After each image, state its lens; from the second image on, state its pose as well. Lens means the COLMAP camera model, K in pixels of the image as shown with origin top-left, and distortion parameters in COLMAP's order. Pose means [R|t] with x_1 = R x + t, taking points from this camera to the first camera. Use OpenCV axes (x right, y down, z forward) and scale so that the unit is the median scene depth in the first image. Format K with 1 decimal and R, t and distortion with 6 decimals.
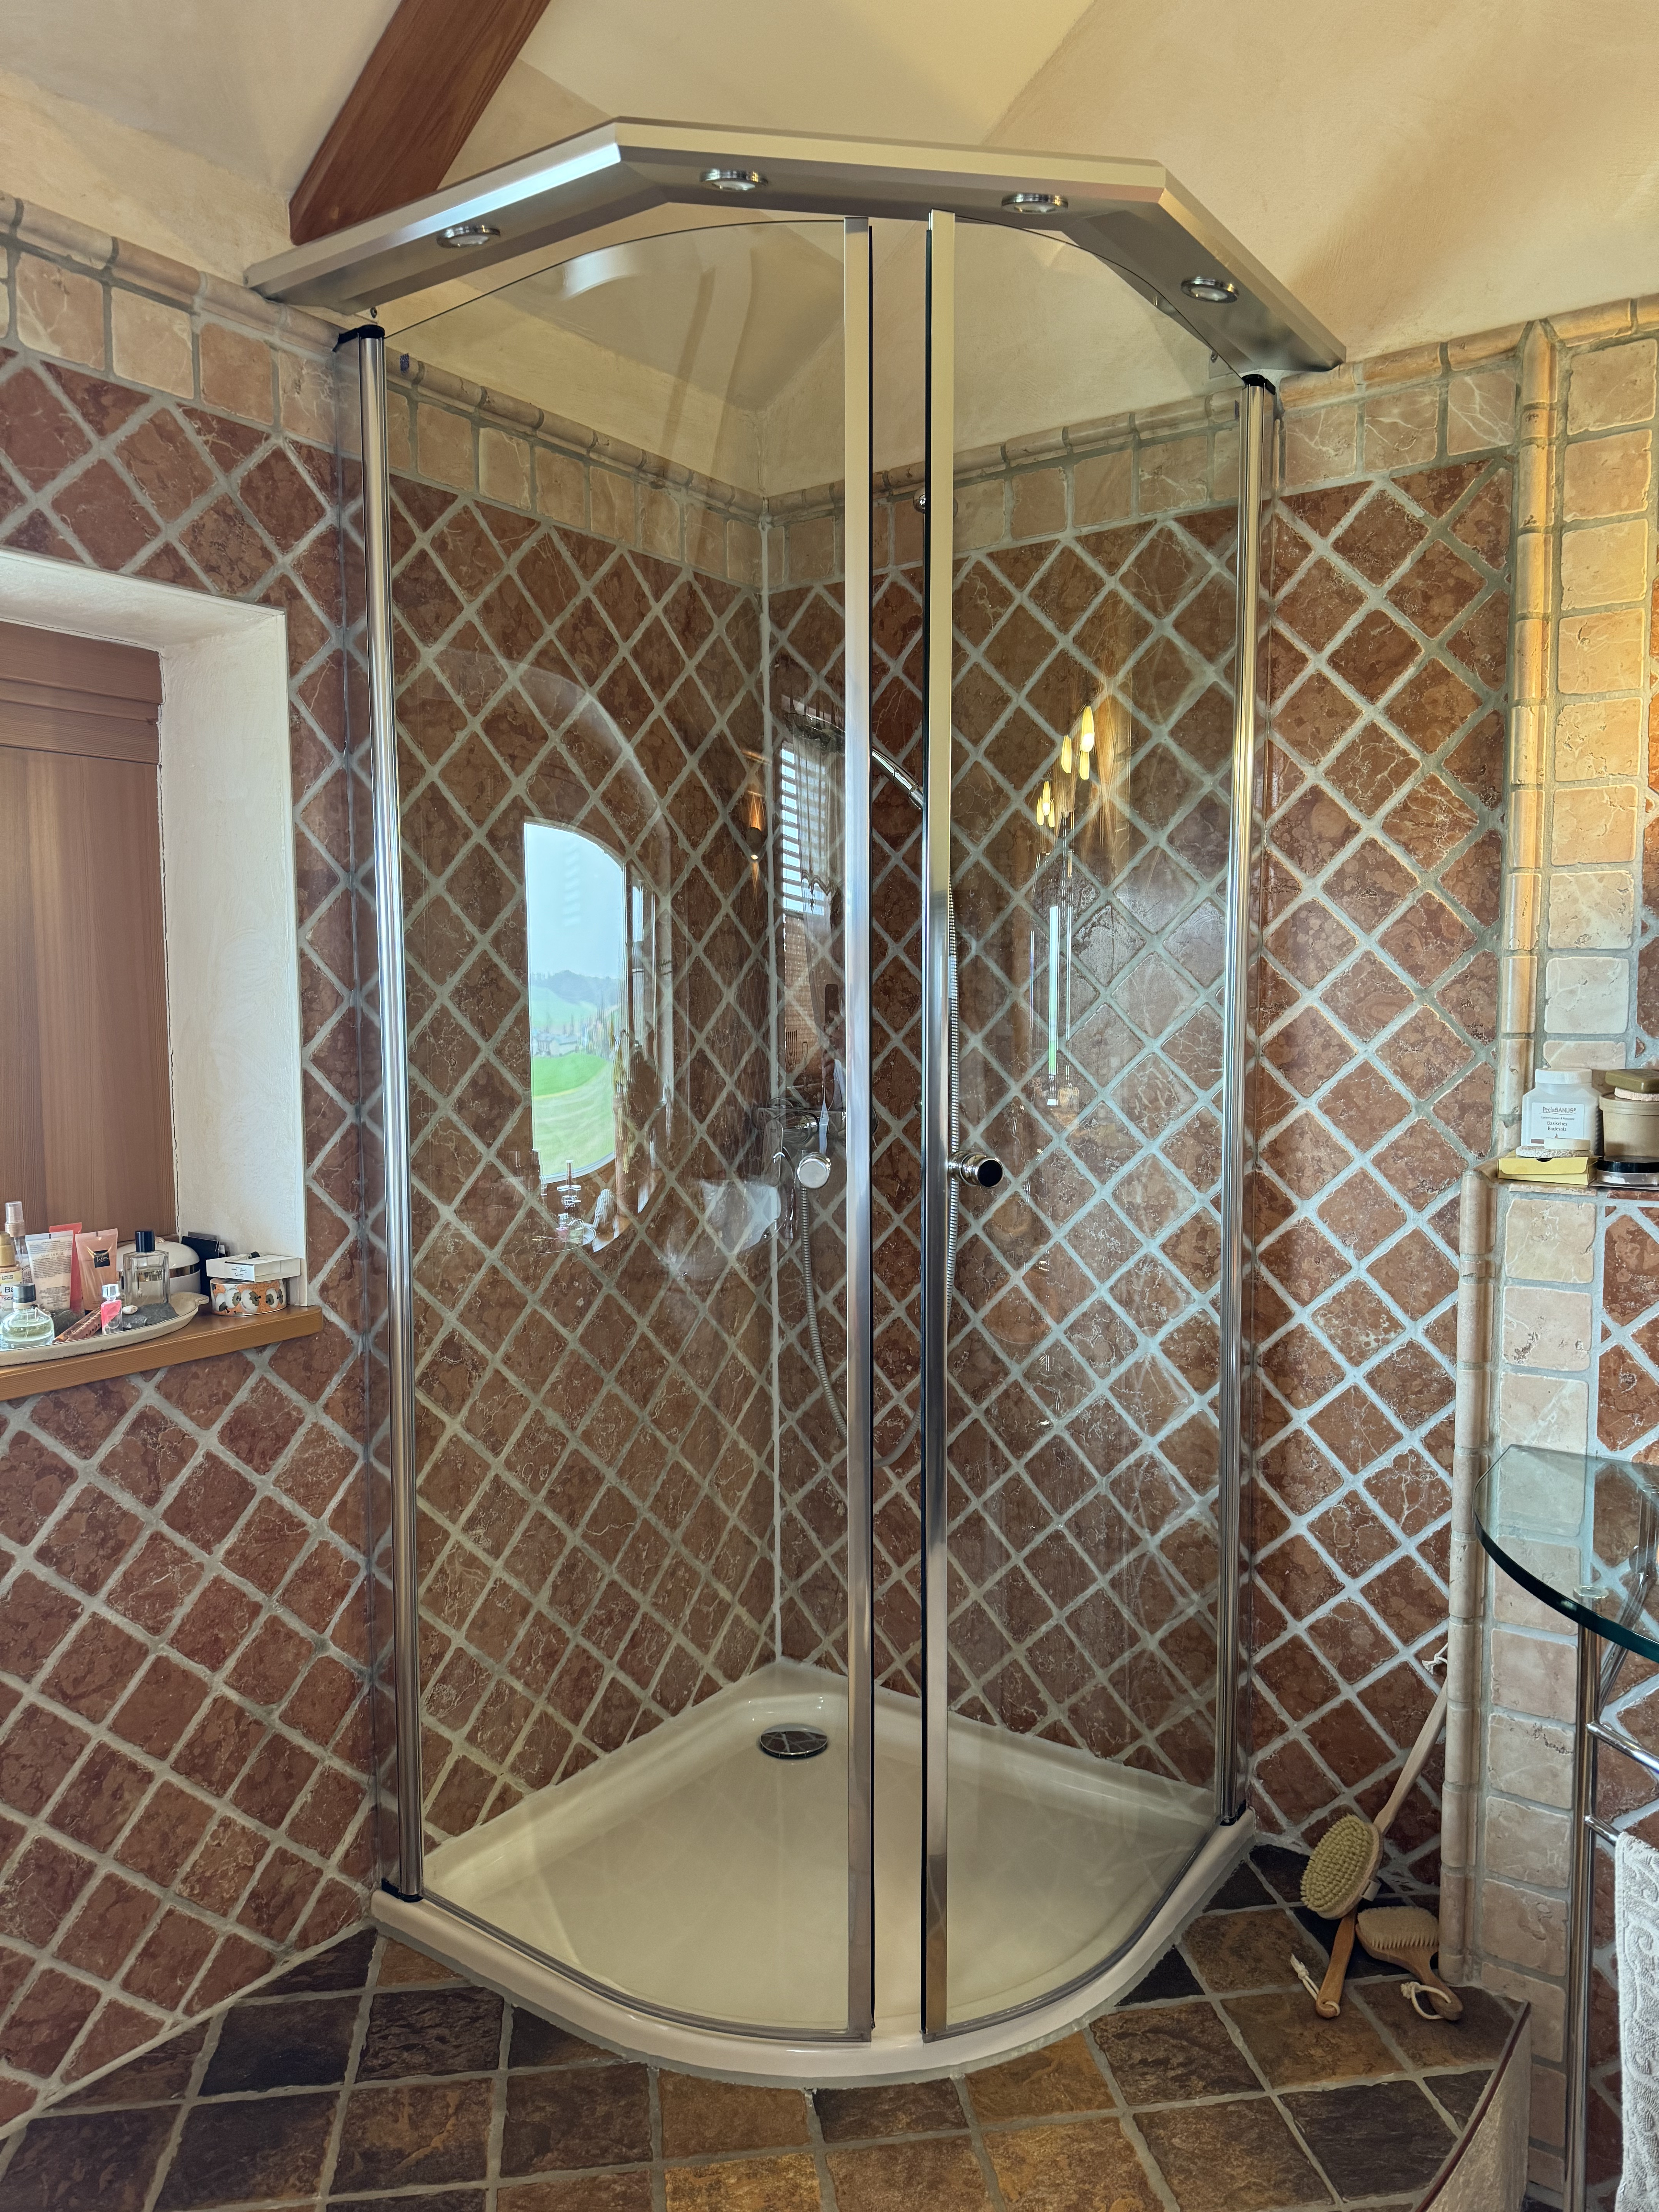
lens RADIAL K [[1589.2, 0, 830.0], [0, 1589.2, 1108.8], [0, 0, 1]] dist [0.016235, -0.019735]
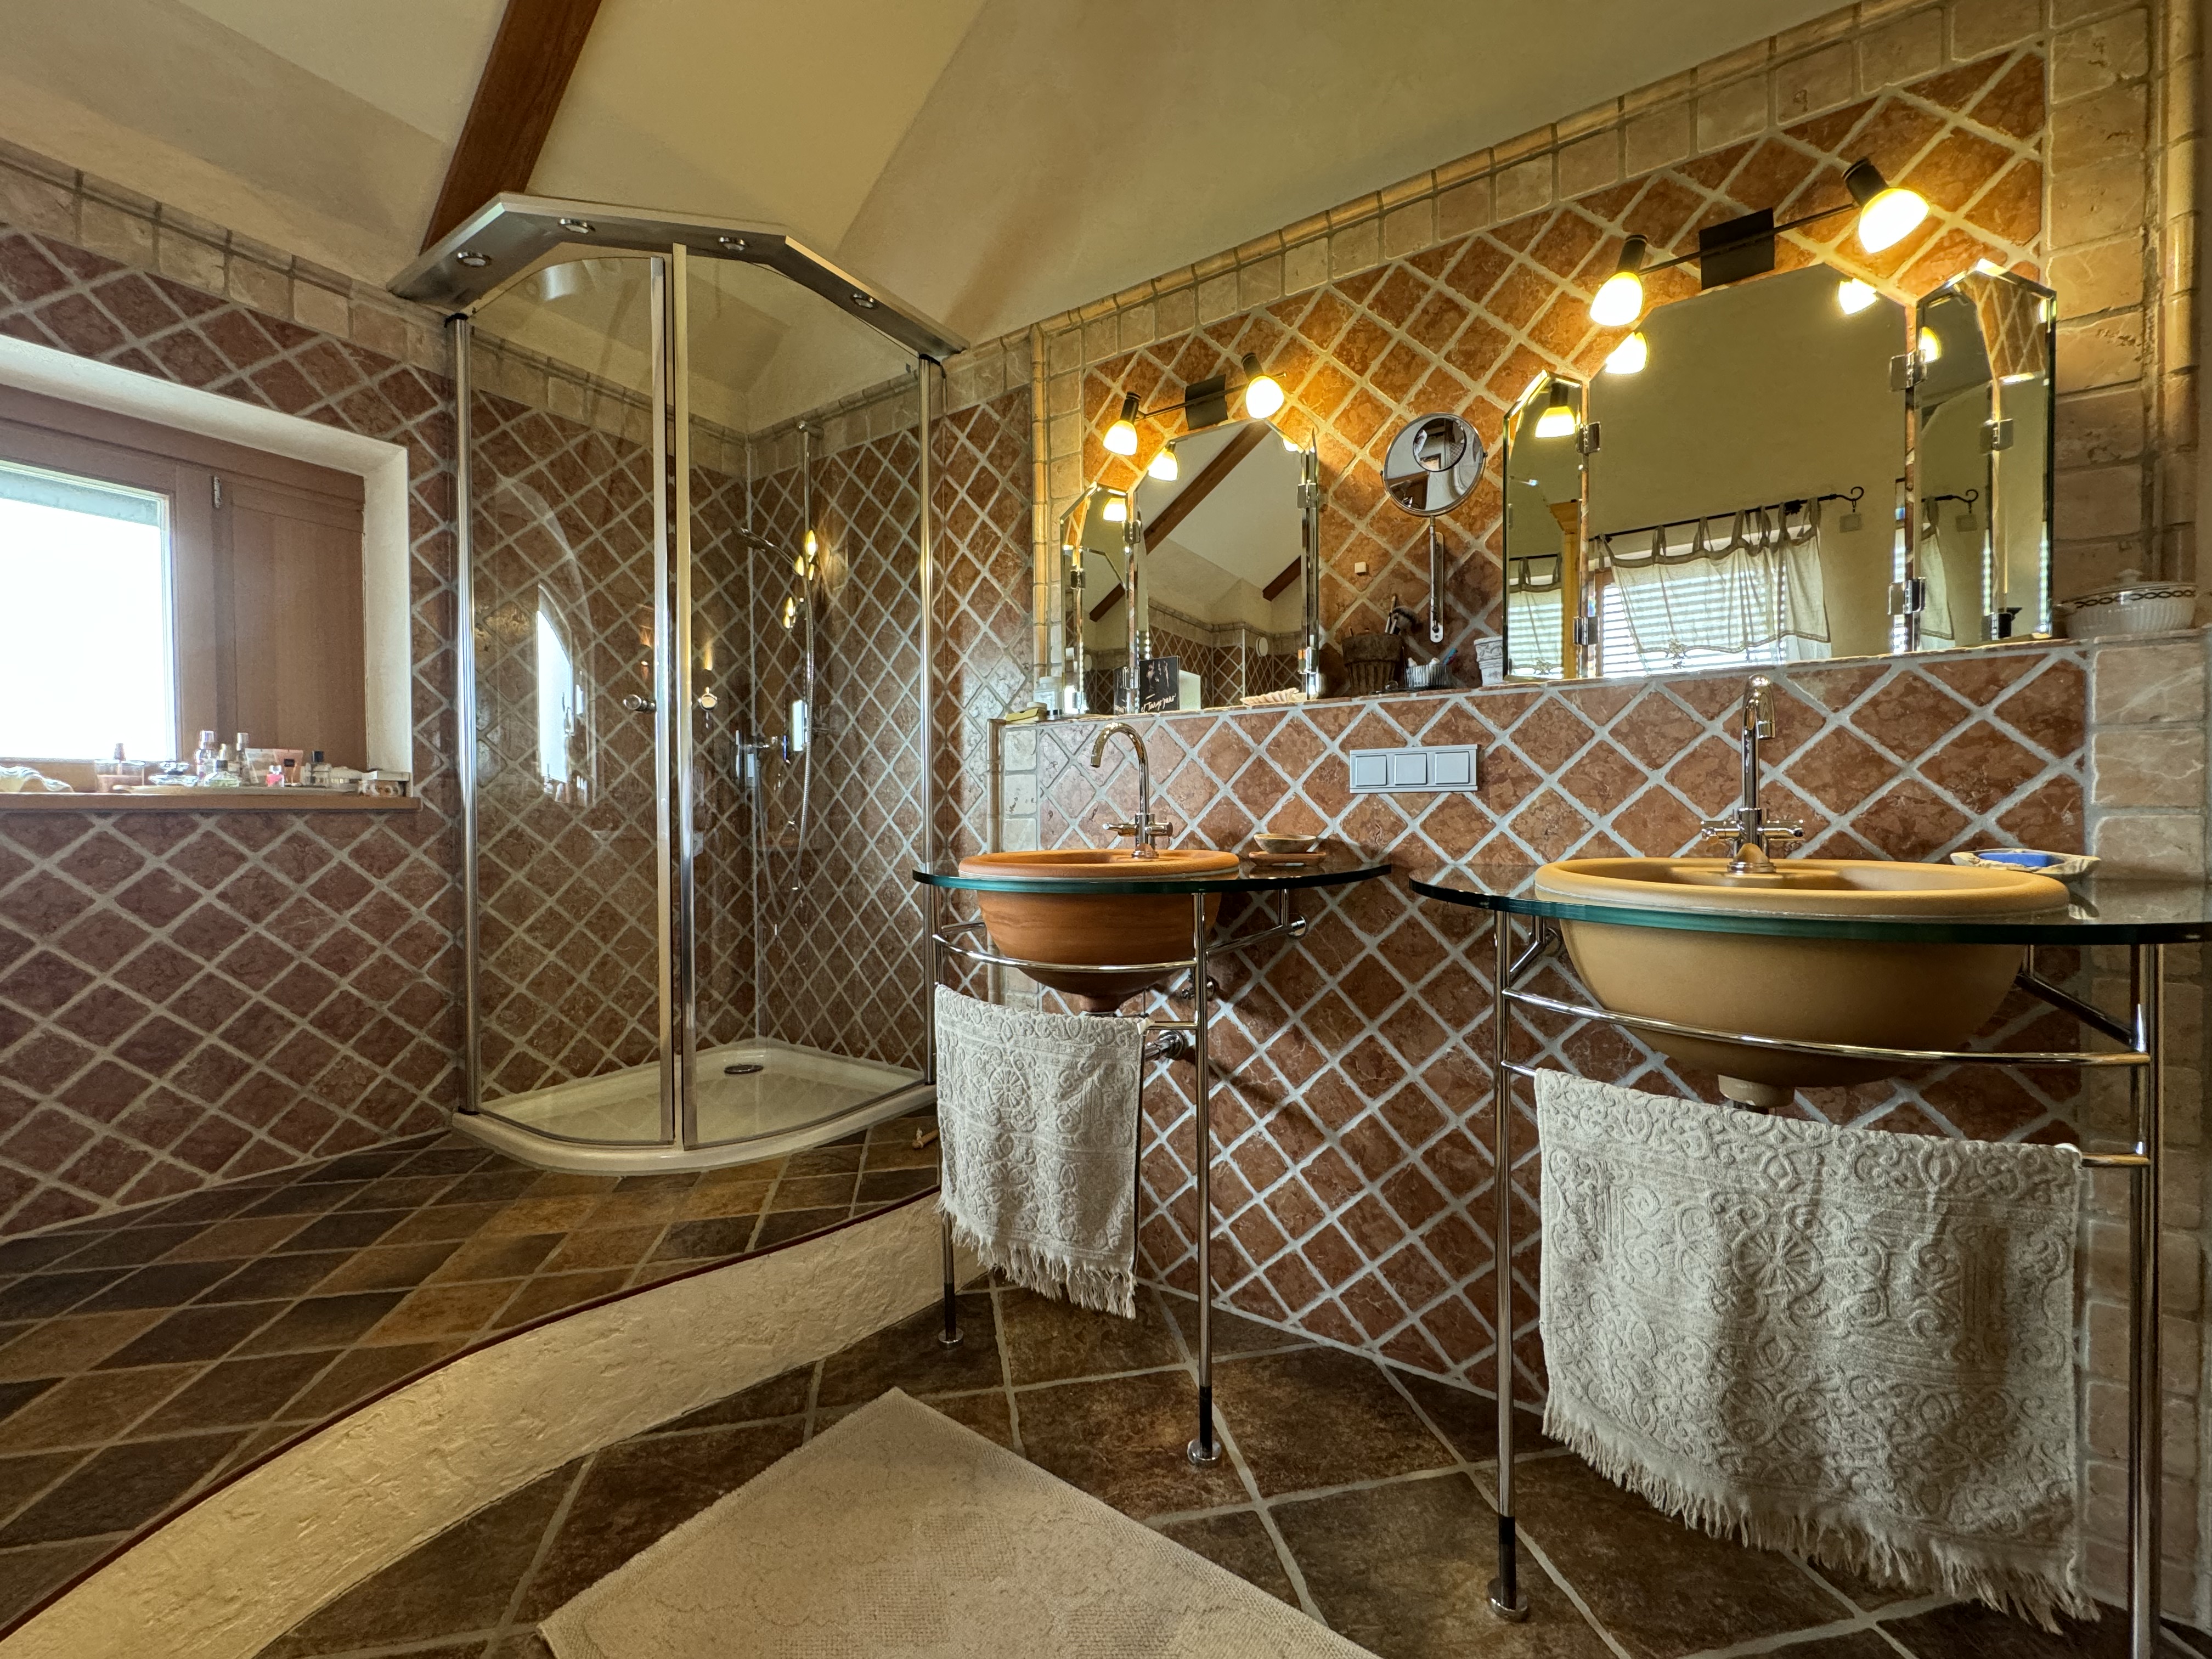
lens RADIAL K [[891.7, 0, 1120.5], [0, 891.7, 825.2], [0, 0, 1]] dist [-0.004253, 0.000362]
pose [[0.999161, -0.002657, 0.040873, 0.498579], [0.005403, 0.997724, -0.067215, 0.238536], [-0.040602, 0.067379, 0.996901, -0.123403]]
